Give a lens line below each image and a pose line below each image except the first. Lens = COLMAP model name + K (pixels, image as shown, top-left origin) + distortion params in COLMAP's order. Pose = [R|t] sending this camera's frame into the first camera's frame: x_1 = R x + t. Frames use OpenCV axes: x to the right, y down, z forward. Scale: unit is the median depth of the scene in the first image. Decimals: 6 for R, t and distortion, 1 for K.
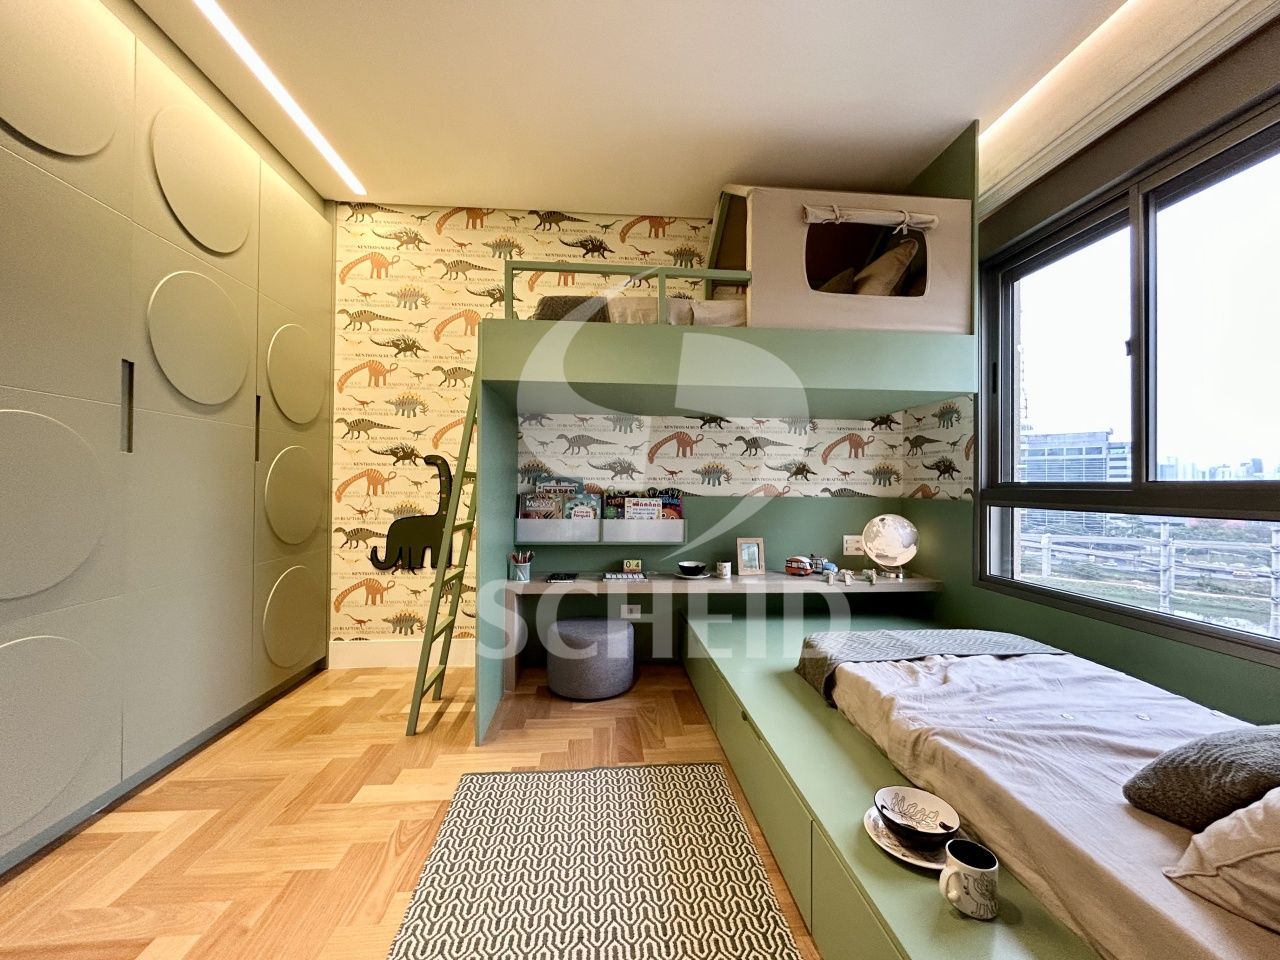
lens RADIAL K [[523.5, 0, 637.4], [0, 523.5, 480.7], [0, 0, 1]] dist [-0.002963, 0.001339]
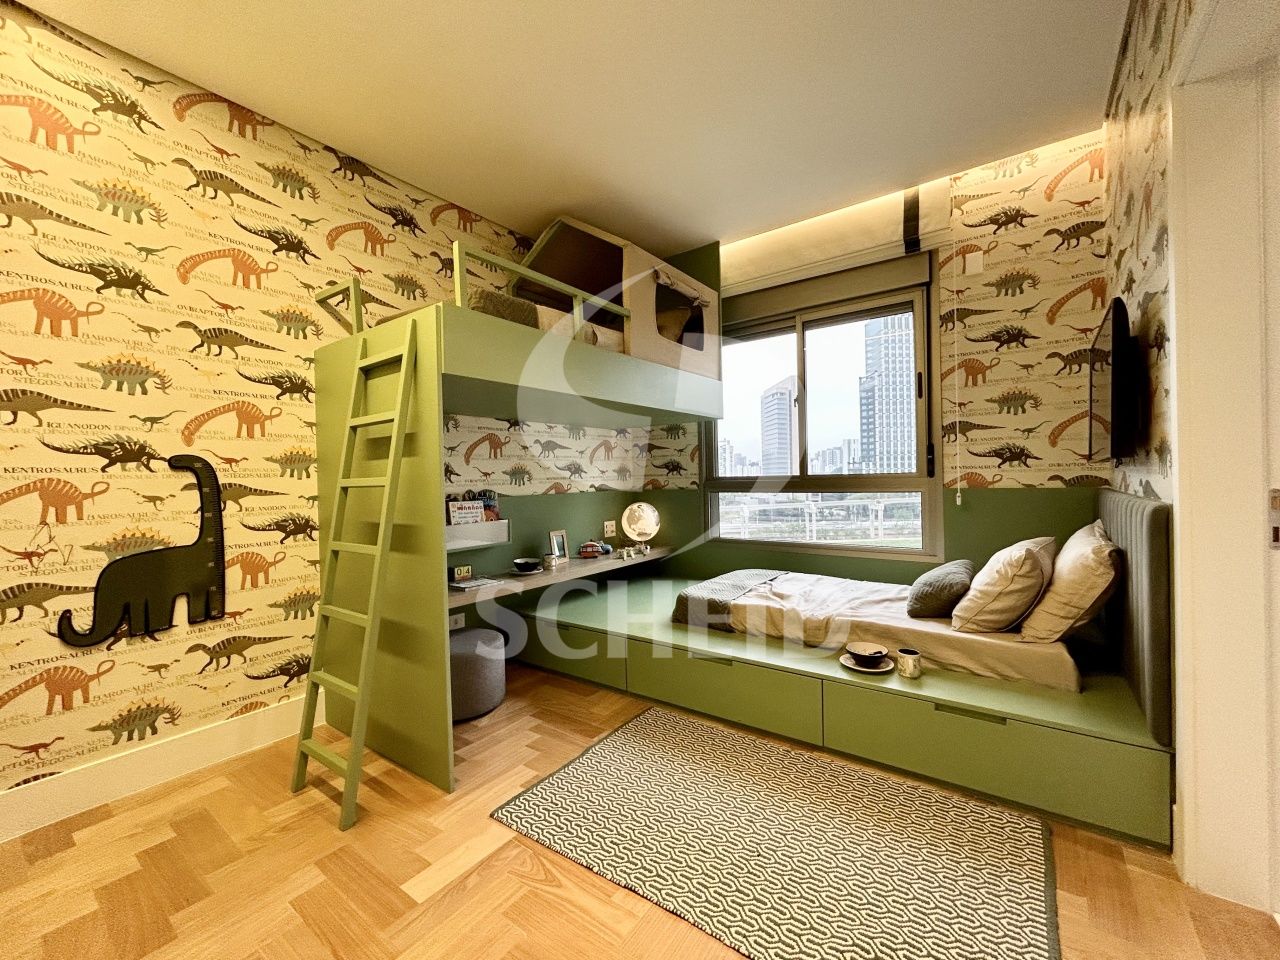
lens RADIAL K [[523.5, 0, 636.4], [0, 523.5, 481.2], [0, 0, 1]] dist [-0.002963, 0.001339]
pose [[0.654552, -0.030024, 0.755420, -0.518241], [0.021321, 0.999547, 0.021252, -0.017665], [-0.755716, 0.002195, 0.654896, 0.133872]]
